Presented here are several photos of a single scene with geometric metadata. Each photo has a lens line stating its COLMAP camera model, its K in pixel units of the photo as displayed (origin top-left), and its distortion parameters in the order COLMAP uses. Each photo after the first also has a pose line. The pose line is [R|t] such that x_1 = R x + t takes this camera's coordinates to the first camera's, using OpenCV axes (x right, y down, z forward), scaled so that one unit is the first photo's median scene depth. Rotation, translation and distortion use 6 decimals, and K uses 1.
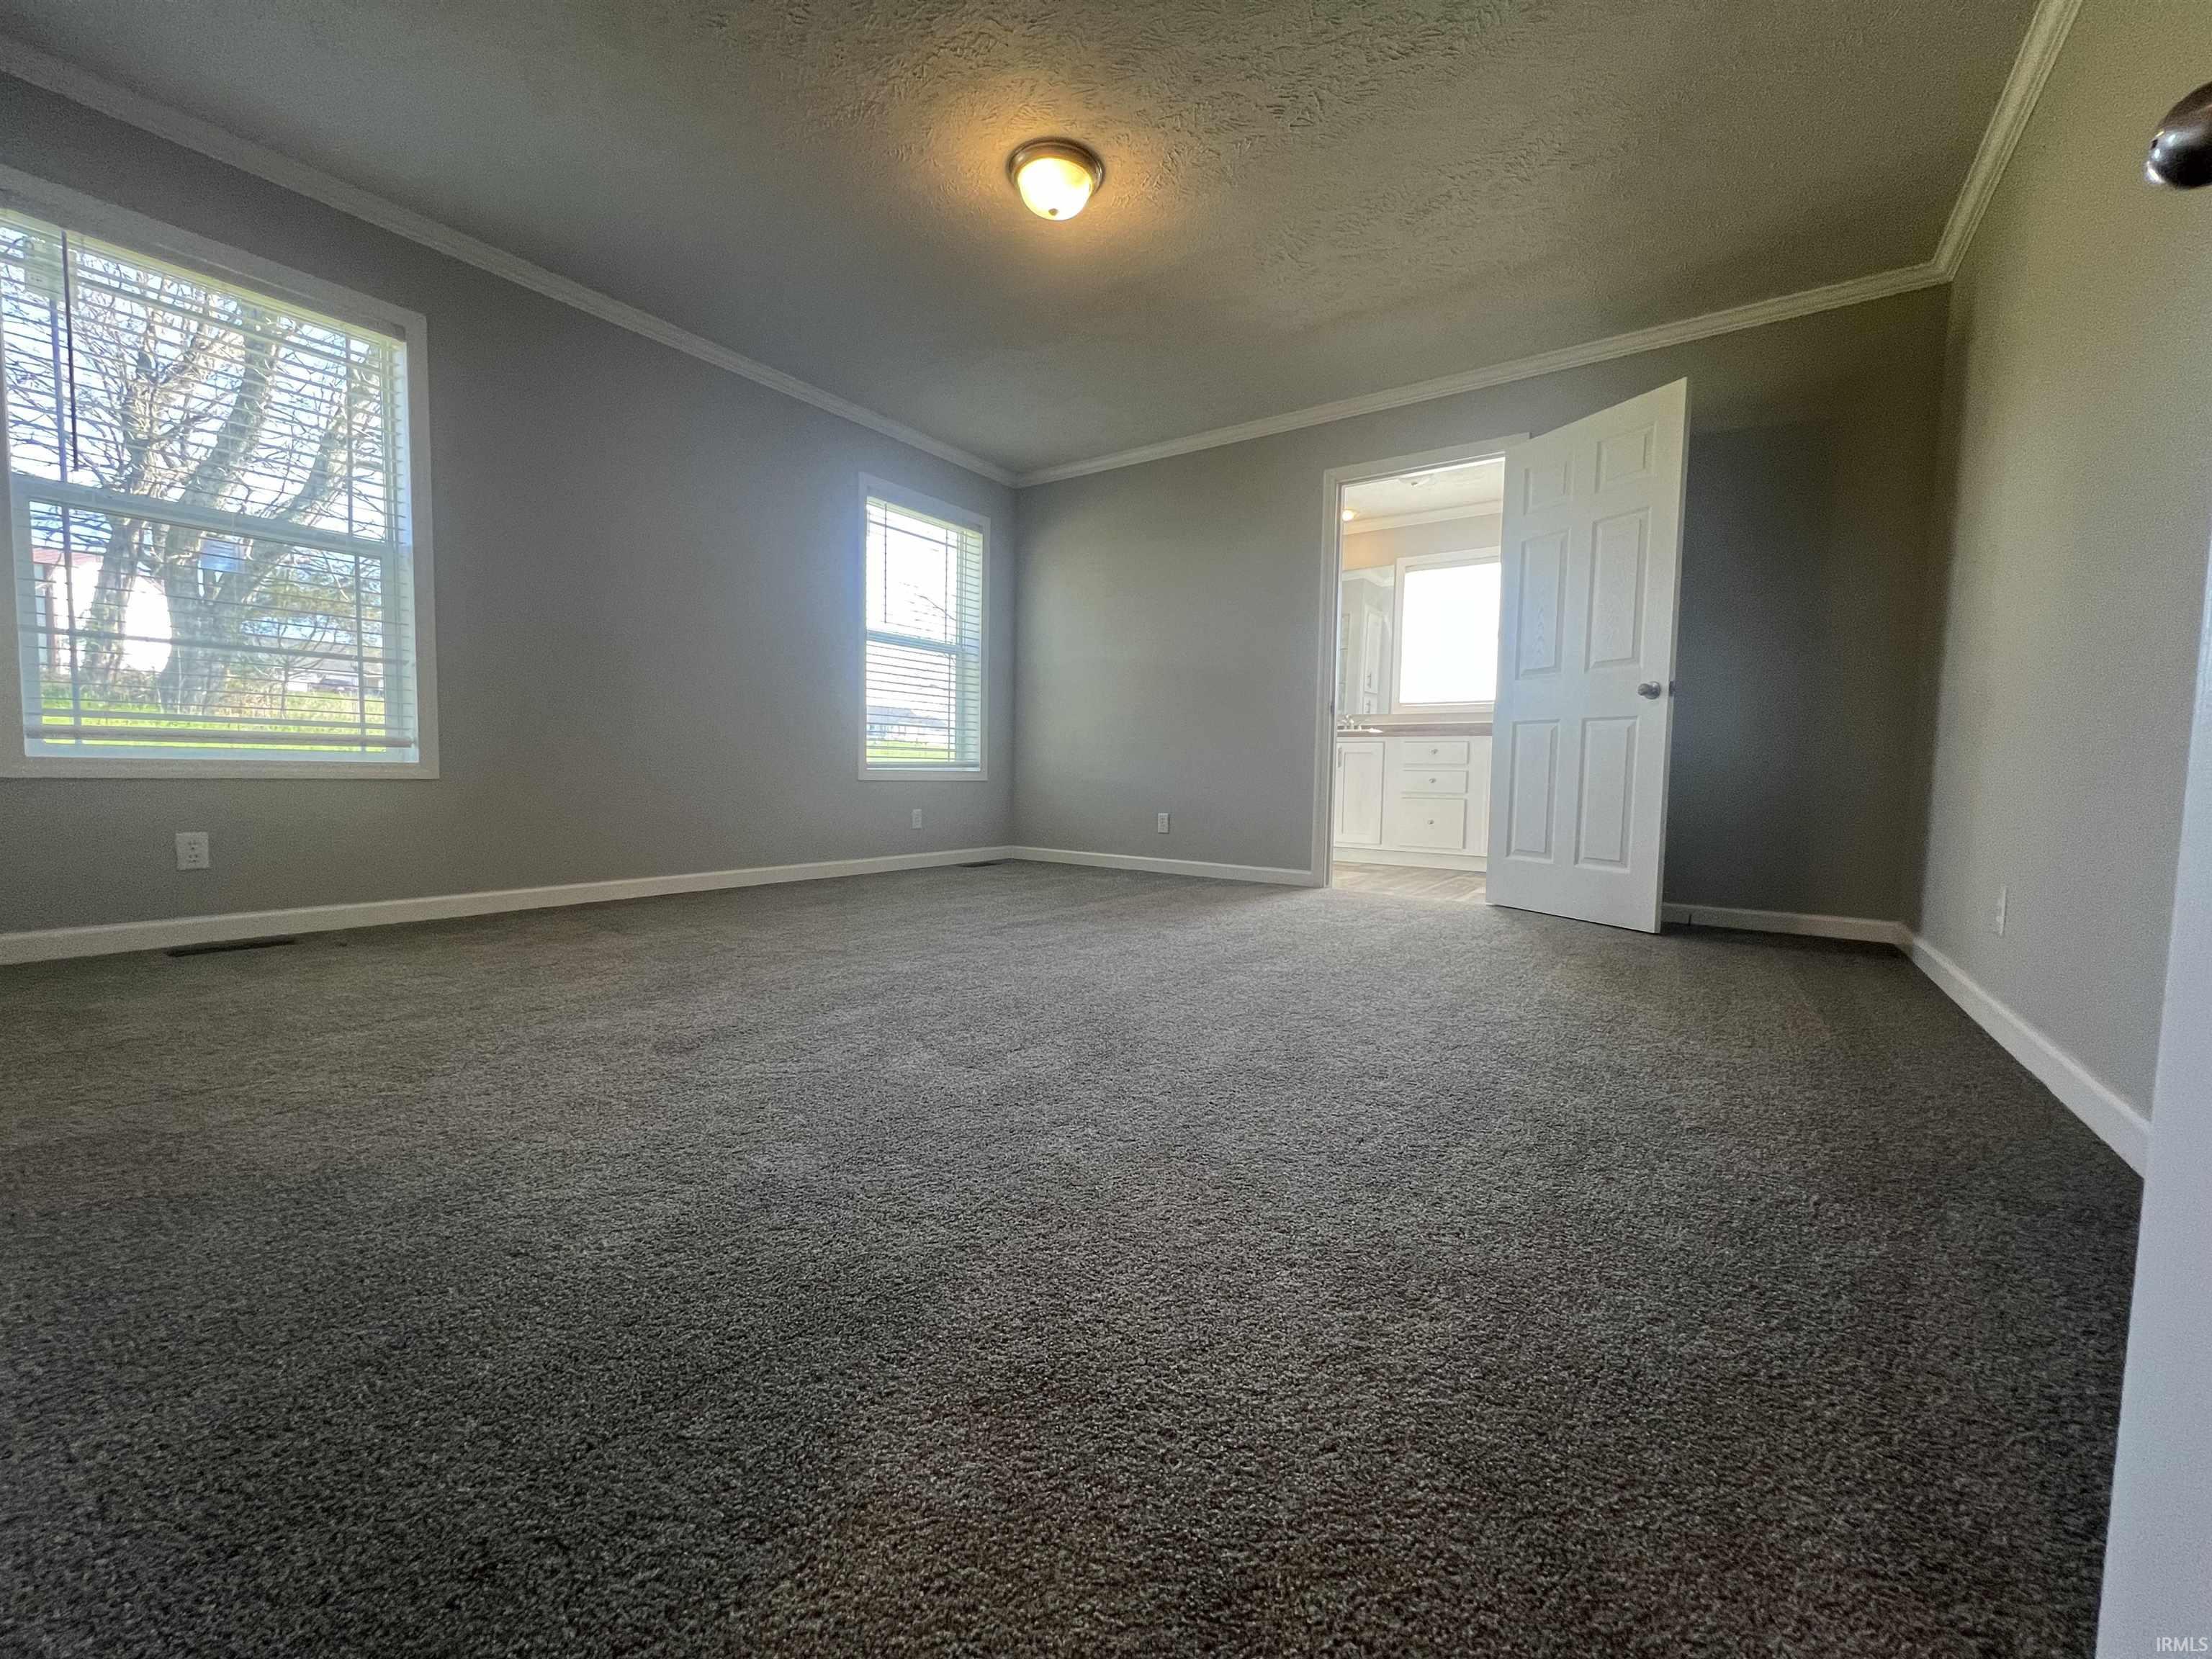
lens RADIAL K [[877.2, 0, 1097.2], [0, 877.2, 830.6], [0, 0, 1]] dist [-0.010636, 0.000000]
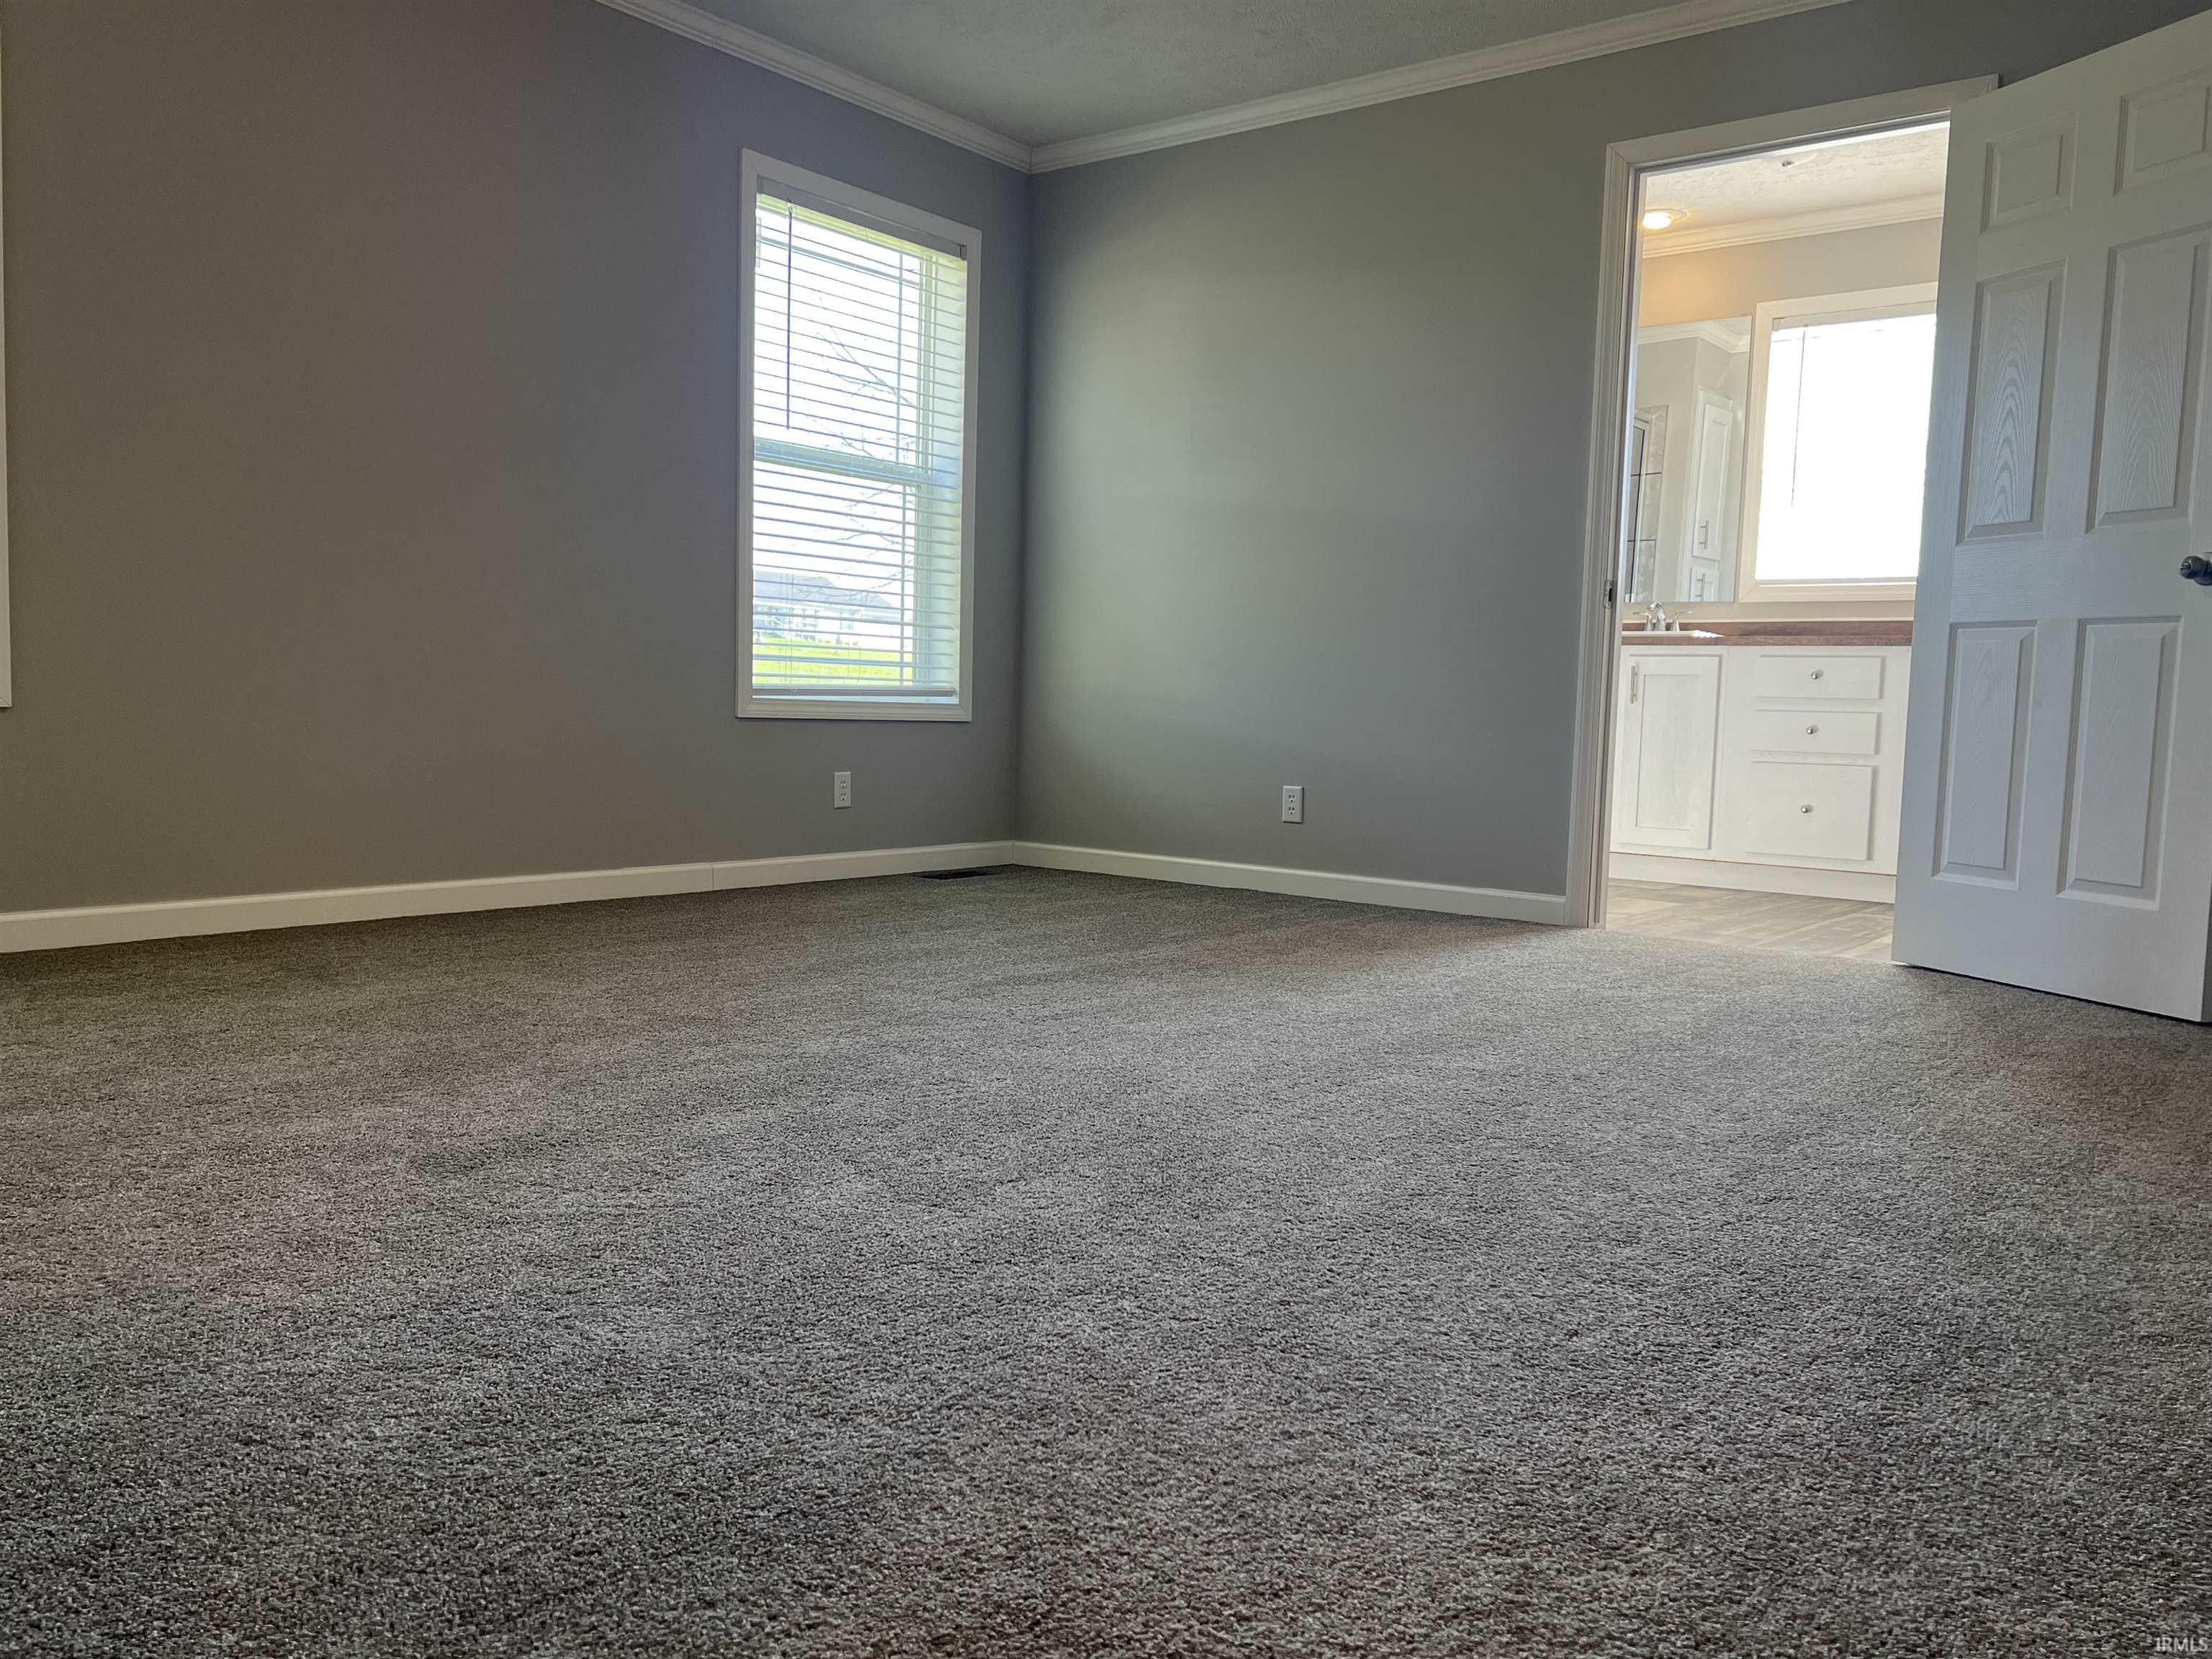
lens RADIAL K [[1744.8, 0, 1106.0], [0, 1744.8, 829.5], [0, 0, 1]] dist [0.057415, -0.106984]
pose [[0.998771, 0.015247, -0.047170, 0.026024], [-0.014848, 0.999851, 0.008783, -0.000152], [0.047297, -0.008072, 0.998848, -0.192141]]
